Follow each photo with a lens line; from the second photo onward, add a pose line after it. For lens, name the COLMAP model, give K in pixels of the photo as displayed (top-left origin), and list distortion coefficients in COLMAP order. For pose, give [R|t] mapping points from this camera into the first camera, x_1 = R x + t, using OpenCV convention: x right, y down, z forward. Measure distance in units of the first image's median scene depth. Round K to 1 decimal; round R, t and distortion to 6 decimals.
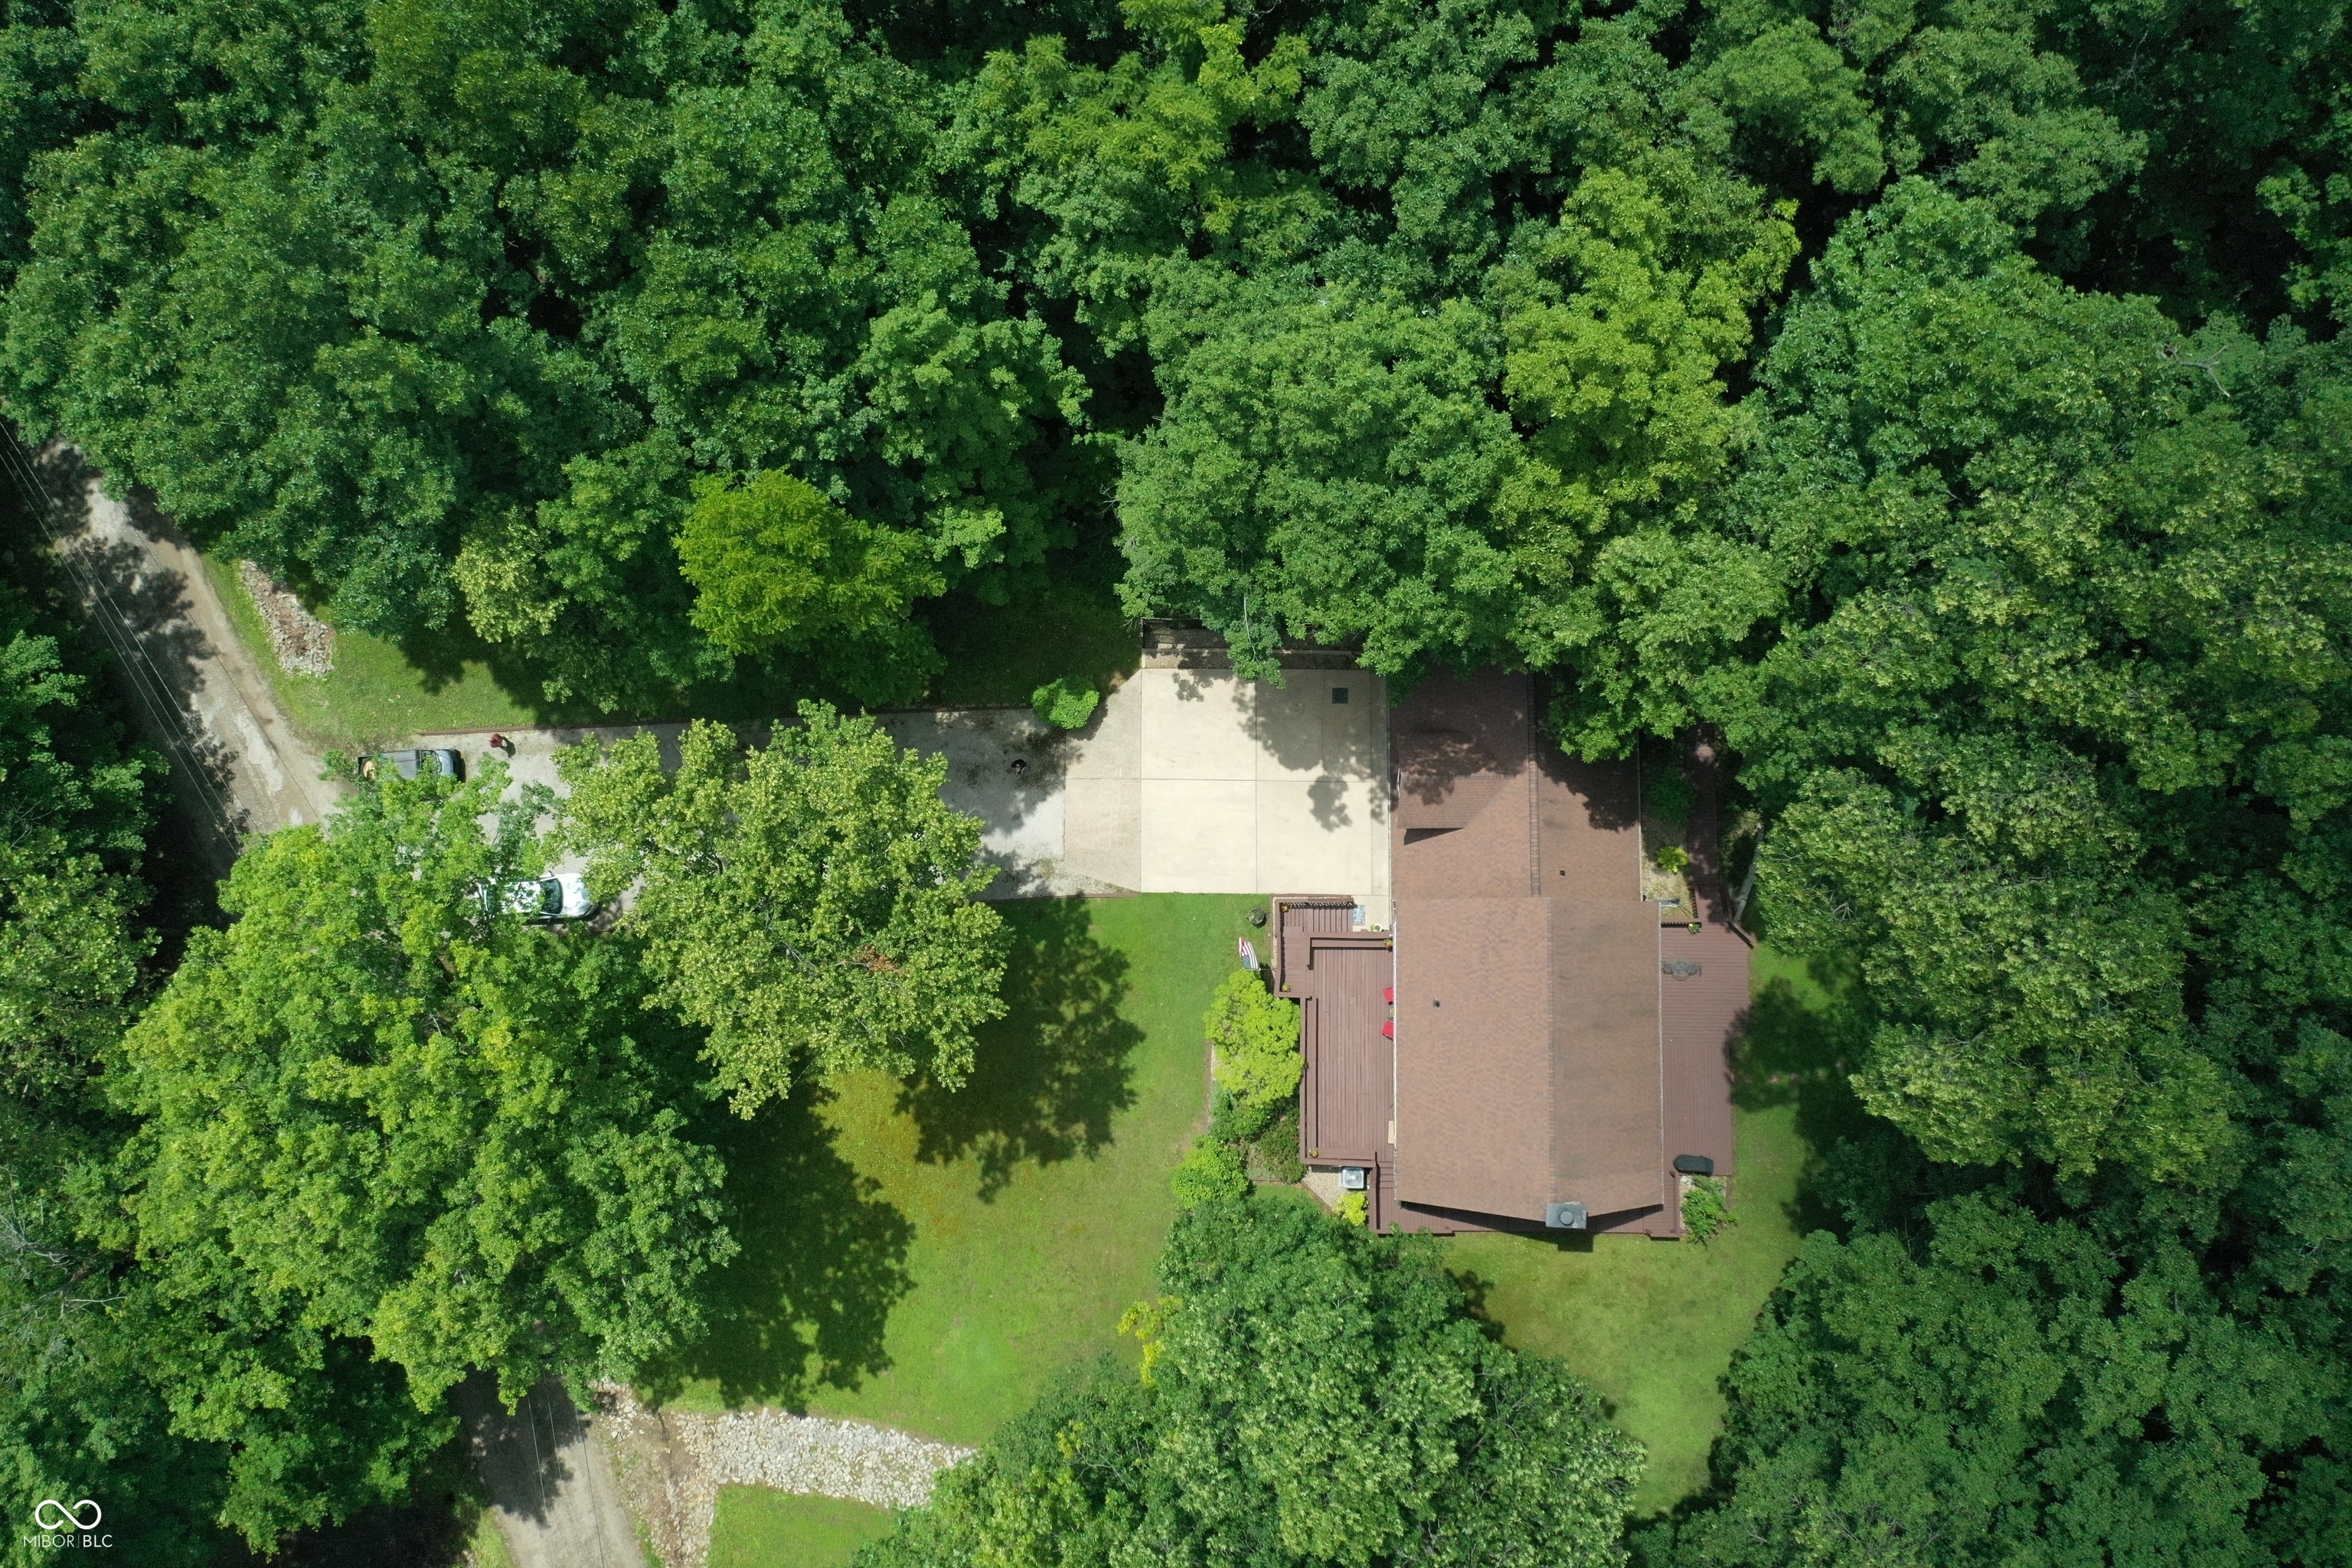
lens RADIAL K [[1876.0, 0, 1176.0], [0, 1876.0, 784.0], [0, 0, 1]] dist [0.004874, 0.003905]
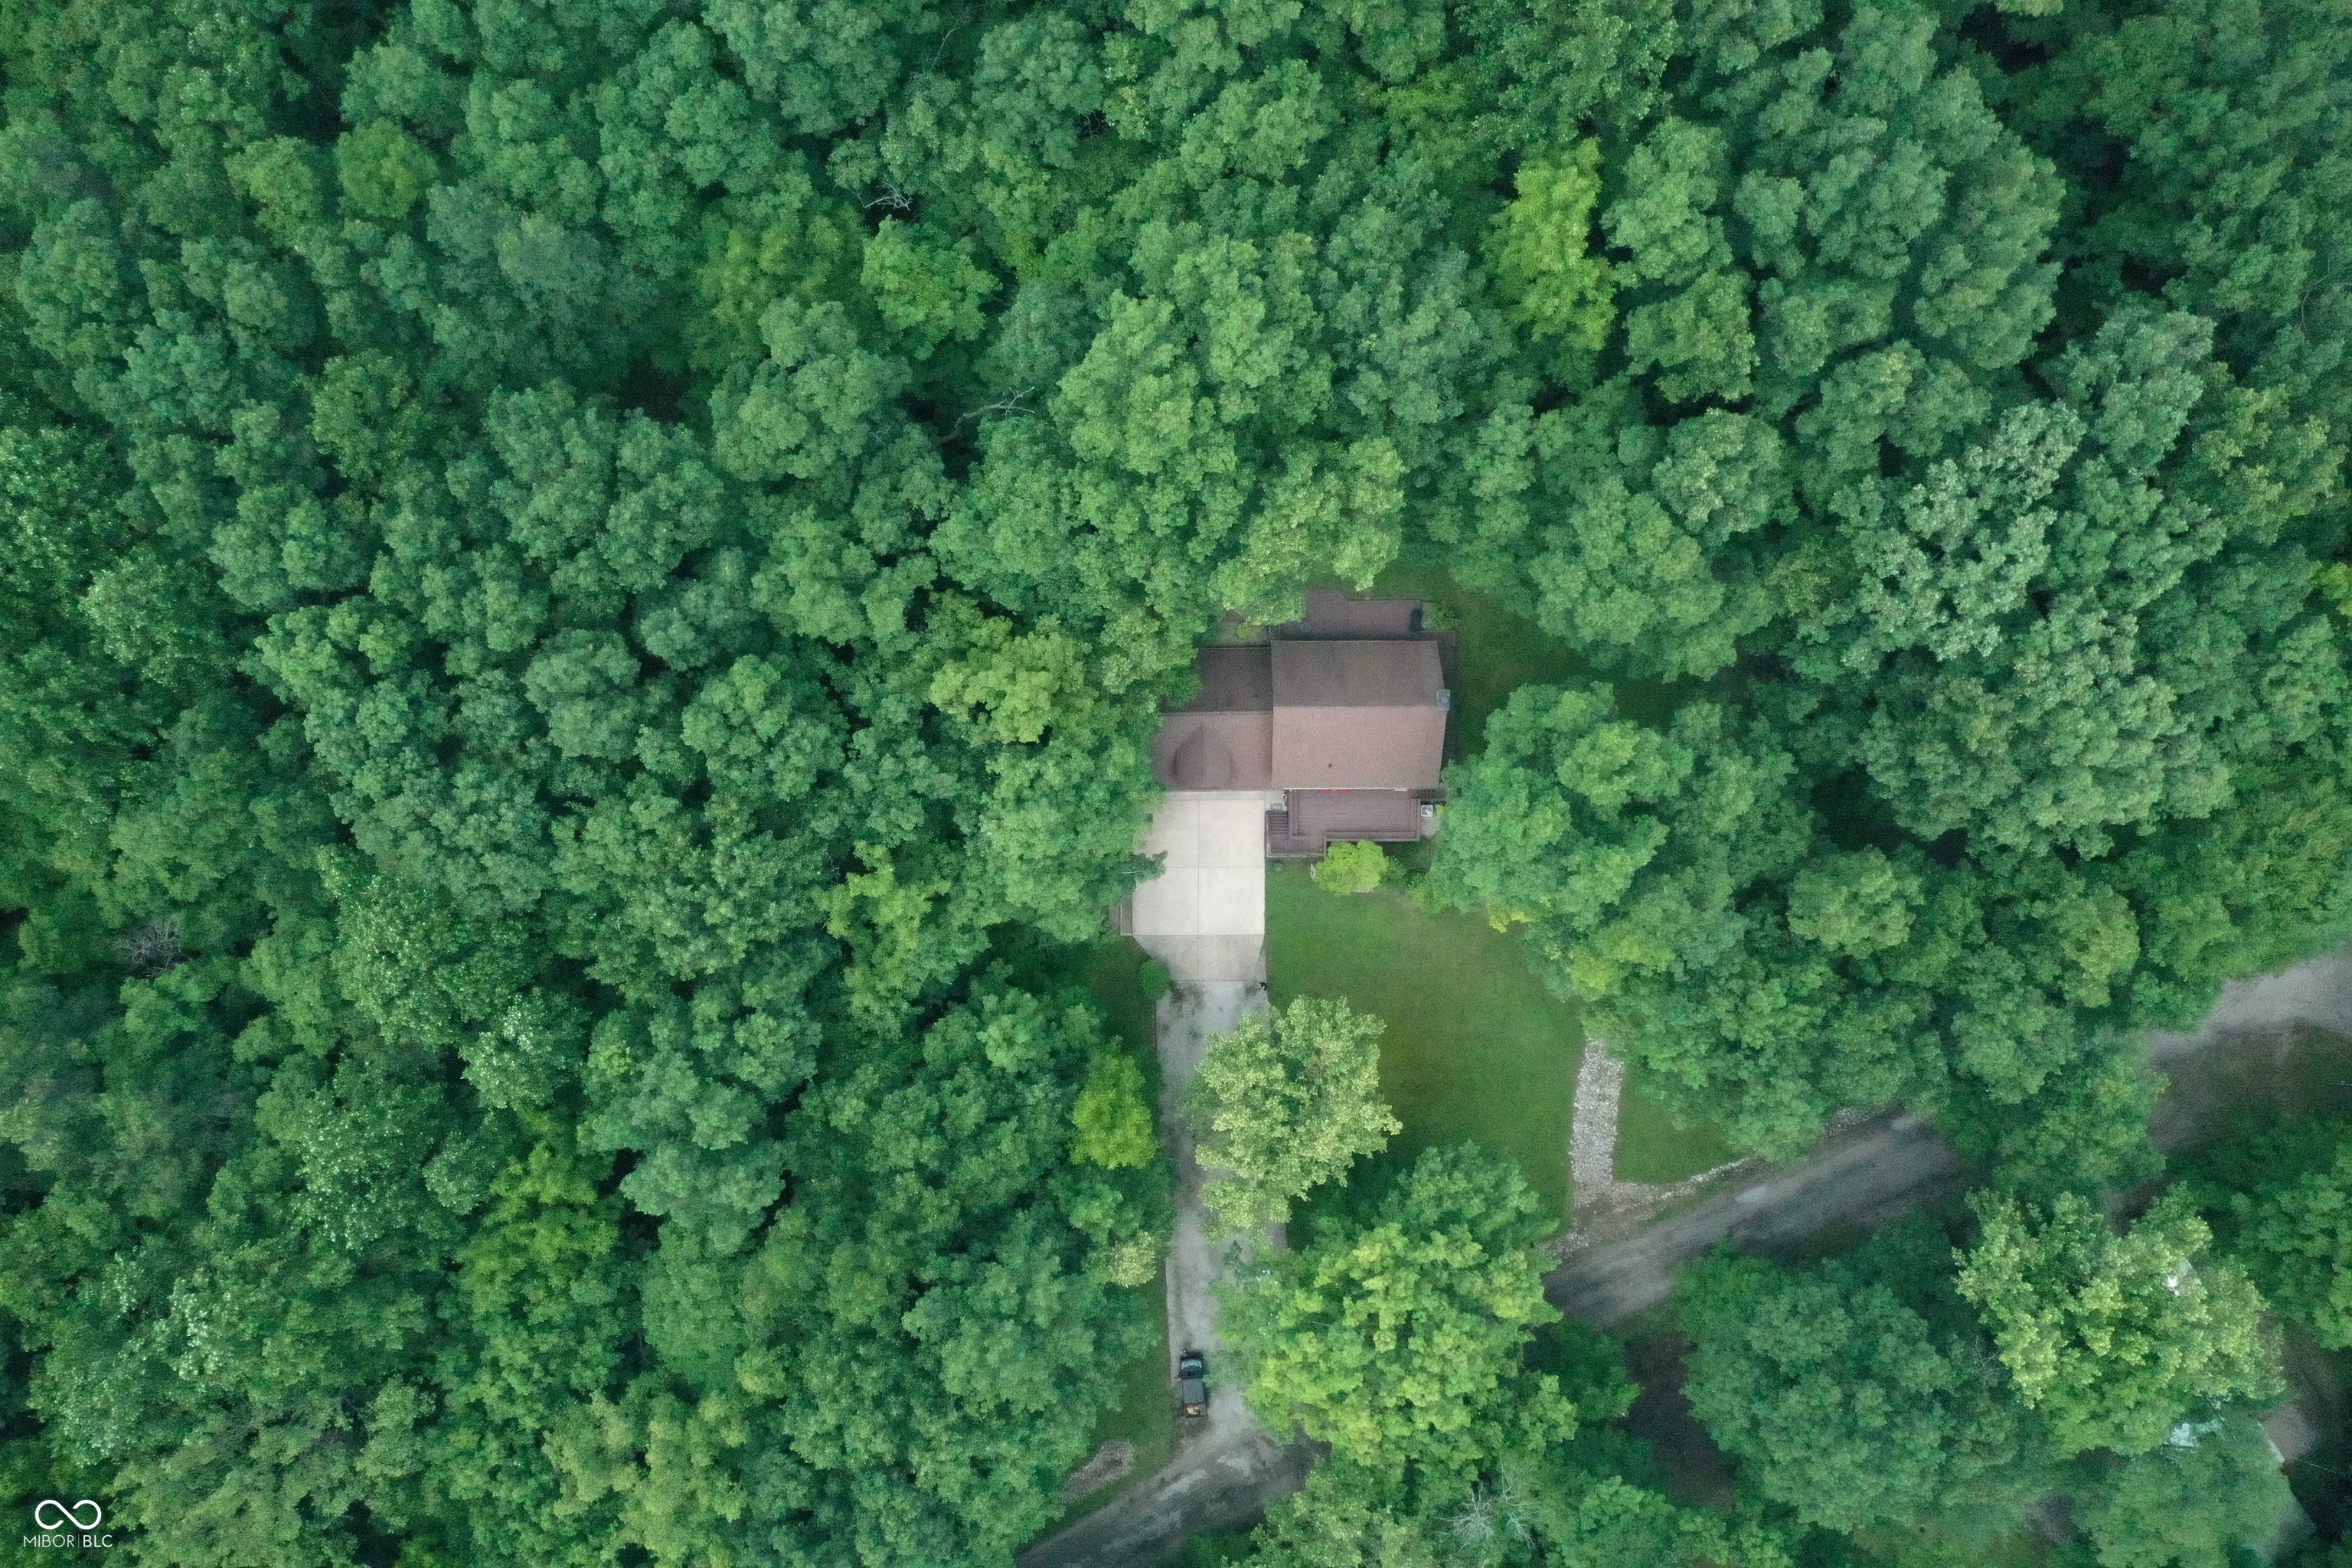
lens RADIAL K [[1880.2, 0, 1165.6], [0, 1880.2, 792.7], [0, 0, 1]] dist [0.003300, -0.094946]
pose [[-0.006664, -0.996280, 0.085912, -0.050038], [0.998115, -0.001386, 0.061358, -0.188228], [-0.061010, 0.086159, 0.994412, -0.963790]]
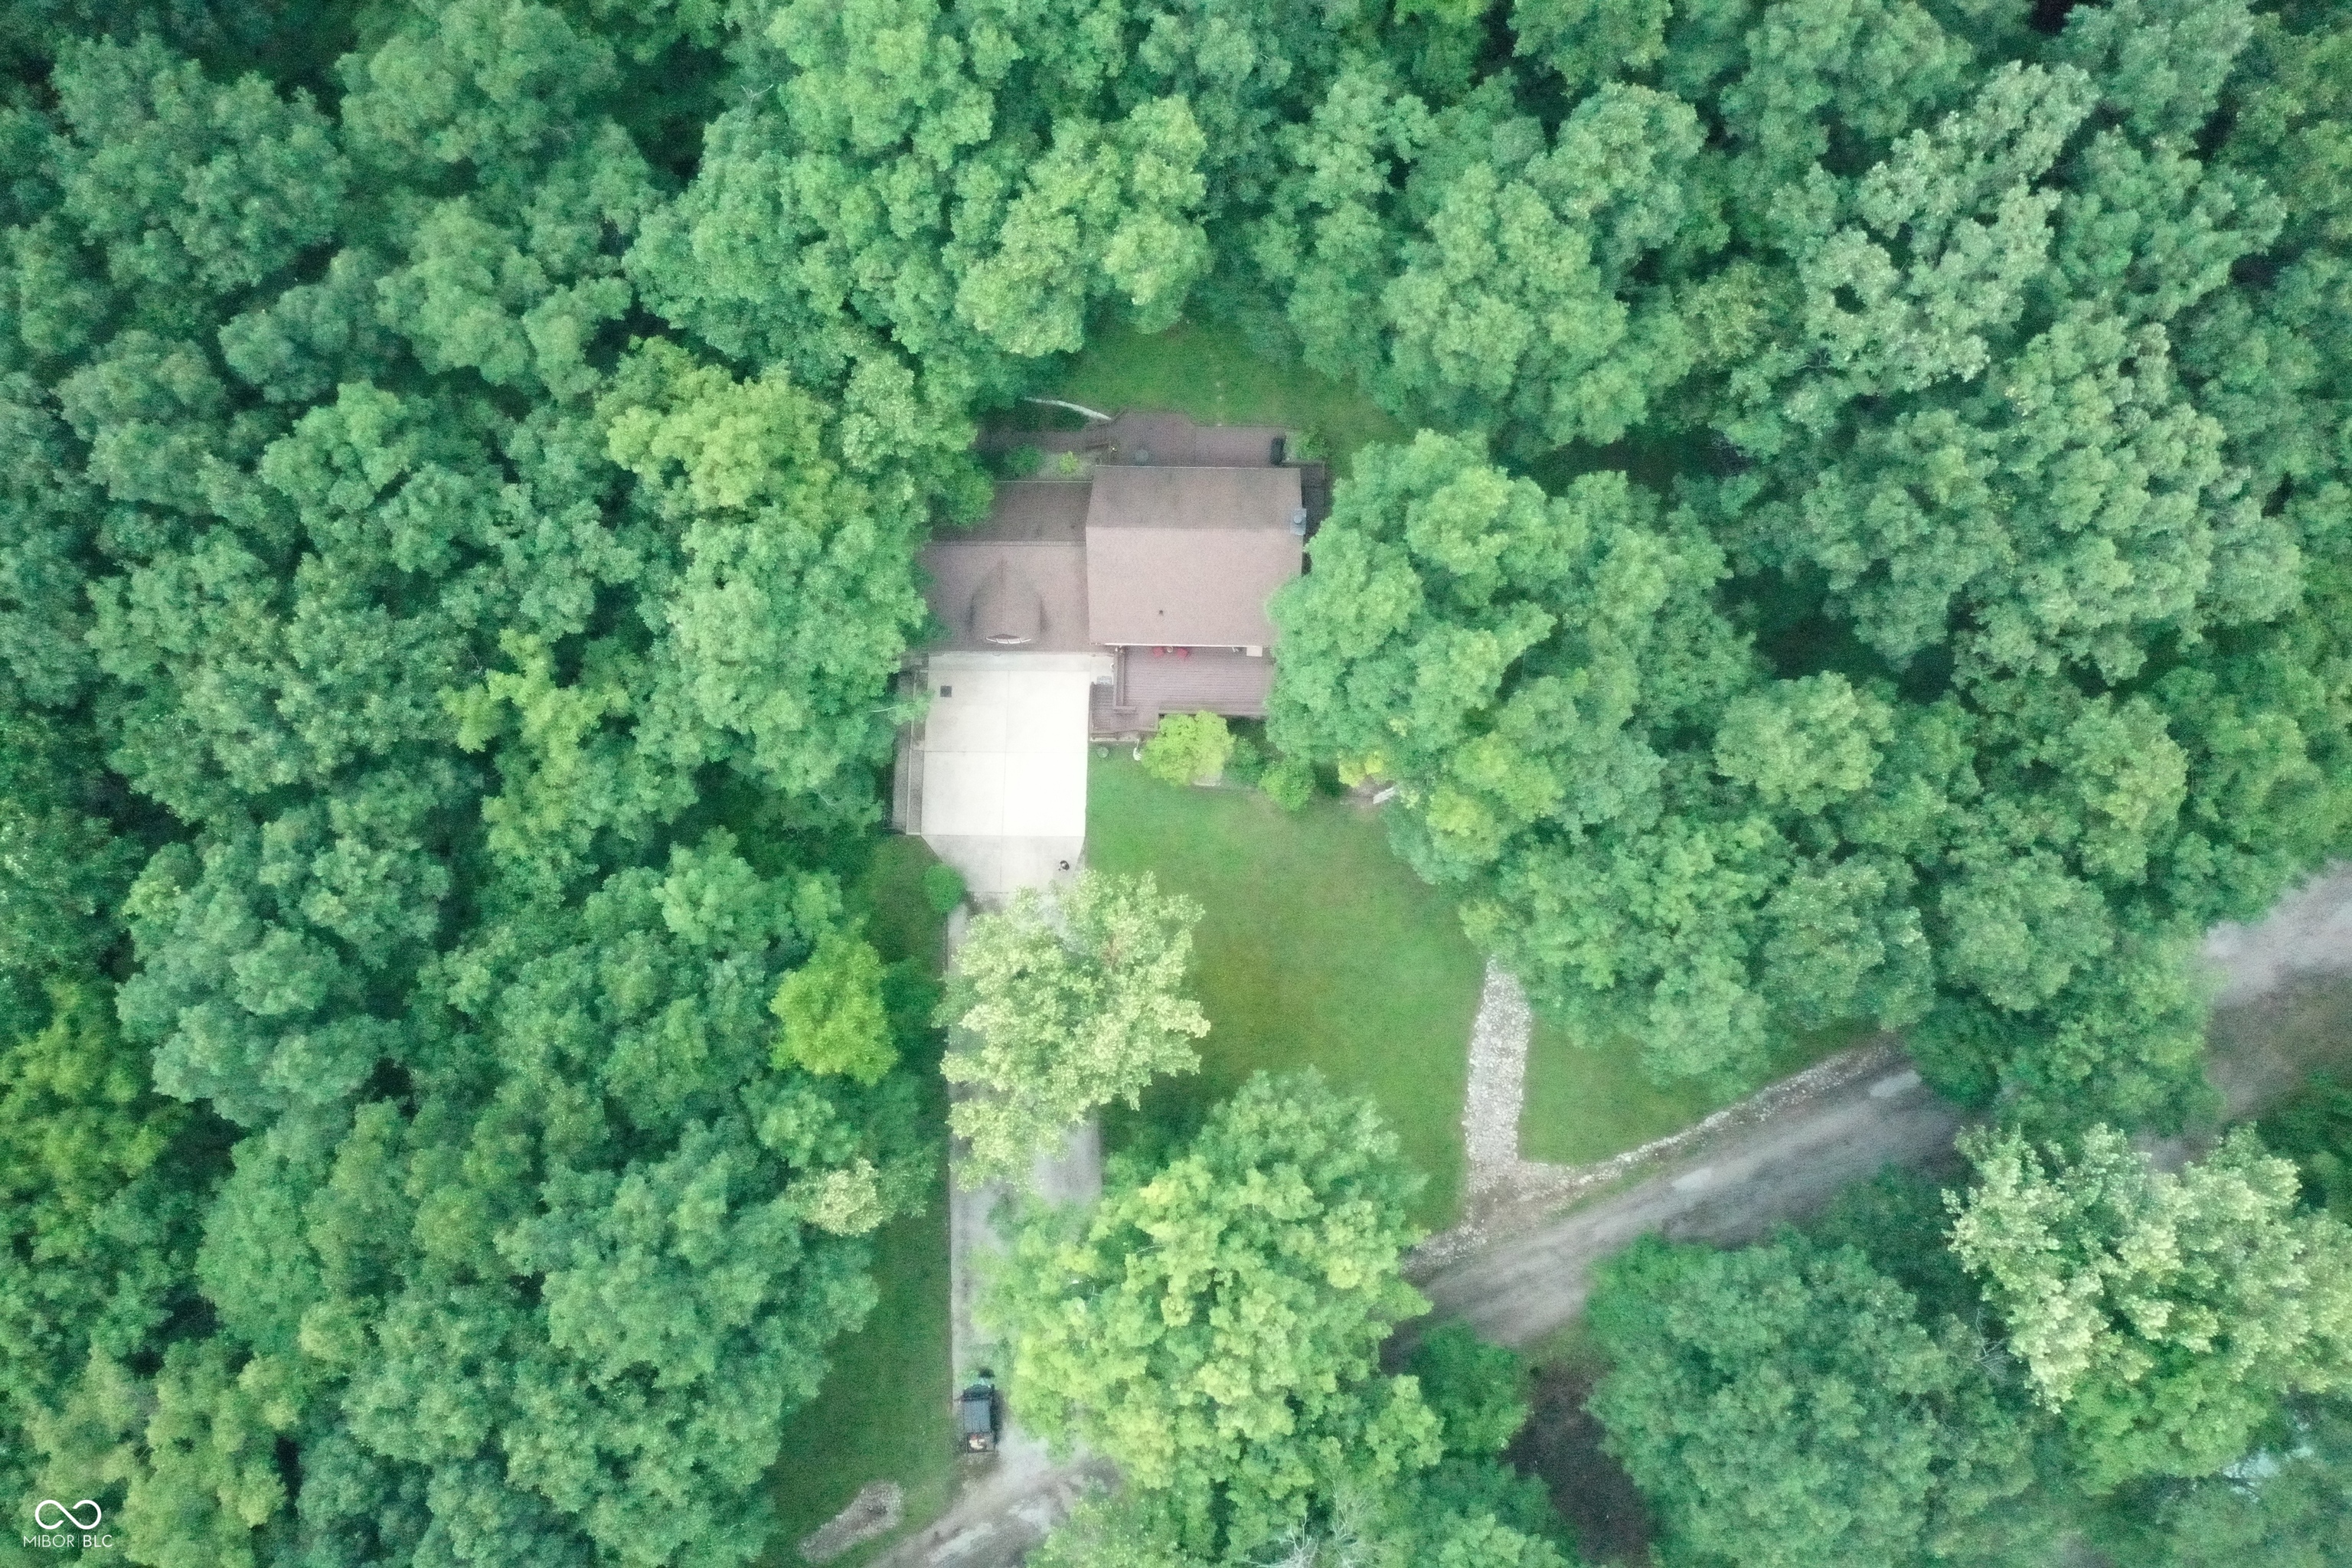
lens RADIAL K [[1897.8, 0, 1176.5], [0, 1897.8, 775.1], [0, 0, 1]] dist [0.002403, -0.032106]
pose [[0.016177, -0.984721, 0.173384, -0.293777], [0.997858, 0.026892, 0.059628, 0.055523], [-0.063379, 0.172048, 0.983048, -0.508789]]
